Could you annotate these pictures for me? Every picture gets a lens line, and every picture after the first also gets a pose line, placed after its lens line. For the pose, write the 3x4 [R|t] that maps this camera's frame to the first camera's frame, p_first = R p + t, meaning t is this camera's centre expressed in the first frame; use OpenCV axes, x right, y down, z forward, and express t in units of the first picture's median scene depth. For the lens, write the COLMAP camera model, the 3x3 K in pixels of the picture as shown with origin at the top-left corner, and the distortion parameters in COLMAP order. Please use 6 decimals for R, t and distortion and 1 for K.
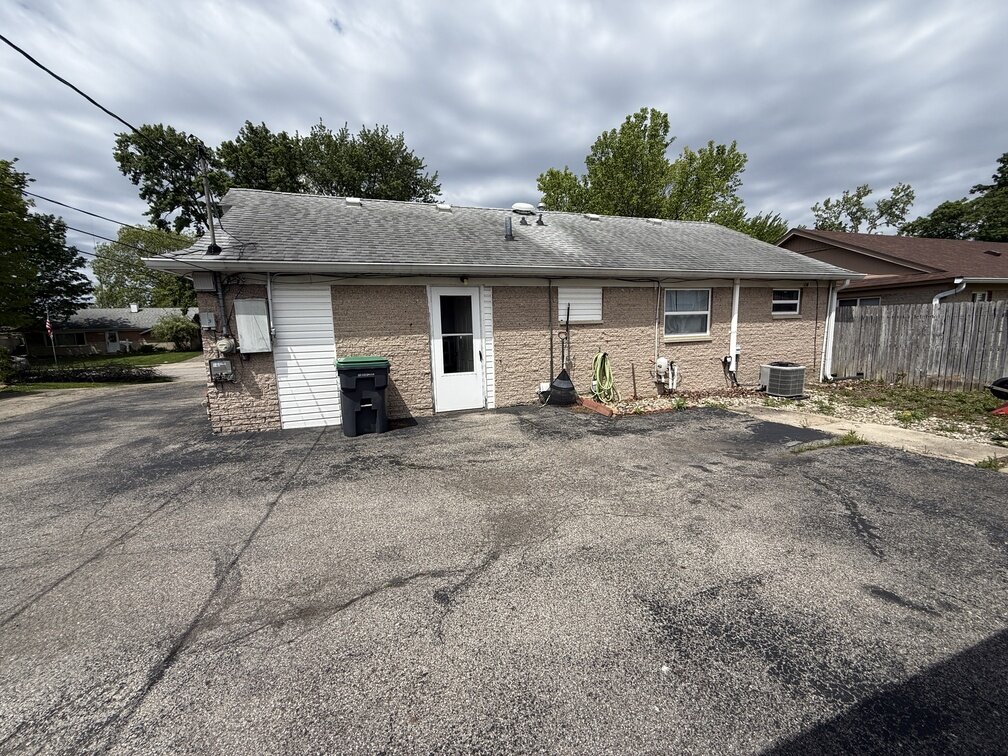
lens RADIAL K [[401.6, 0, 504.4], [0, 401.6, 376.7], [0, 0, 1]] dist [0.001857, -0.000177]
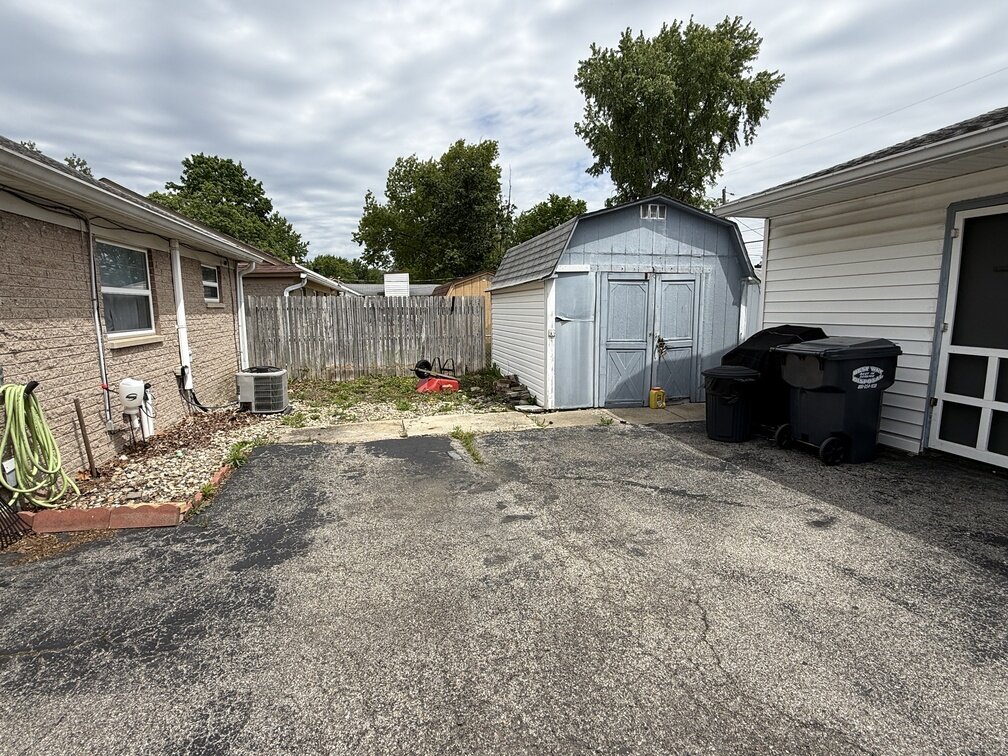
lens RADIAL K [[507.9, 0, 502.4], [0, 507.9, 380.2], [0, 0, 1]] dist [-0.000547, 0.000544]
pose [[0.108913, -0.116581, 0.987191, -0.309285], [0.134334, 0.985715, 0.101587, -0.085414], [-0.984933, 0.121549, 0.123018, 0.843761]]
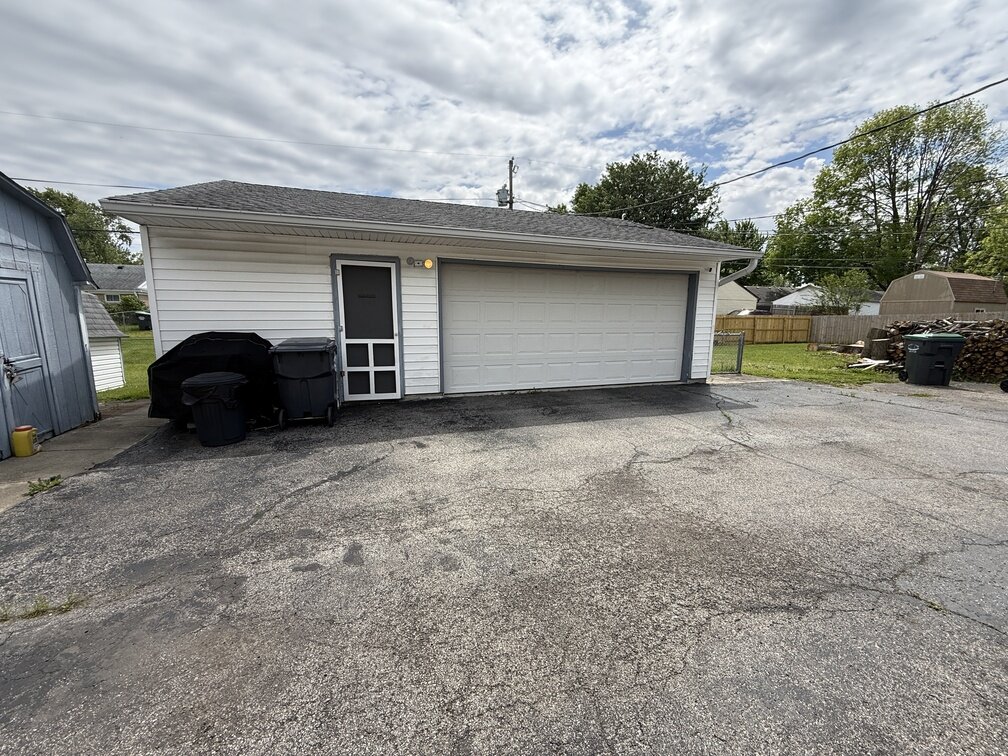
lens RADIAL K [[401.6, 0, 502.9], [0, 401.6, 378.4], [0, 0, 1]] dist [0.001857, -0.000177]
pose [[-0.999578, 0.017545, 0.023172, 0.236641], [0.023419, 0.958352, 0.284627, -0.178505], [-0.017213, 0.285049, -0.958358, 1.415425]]
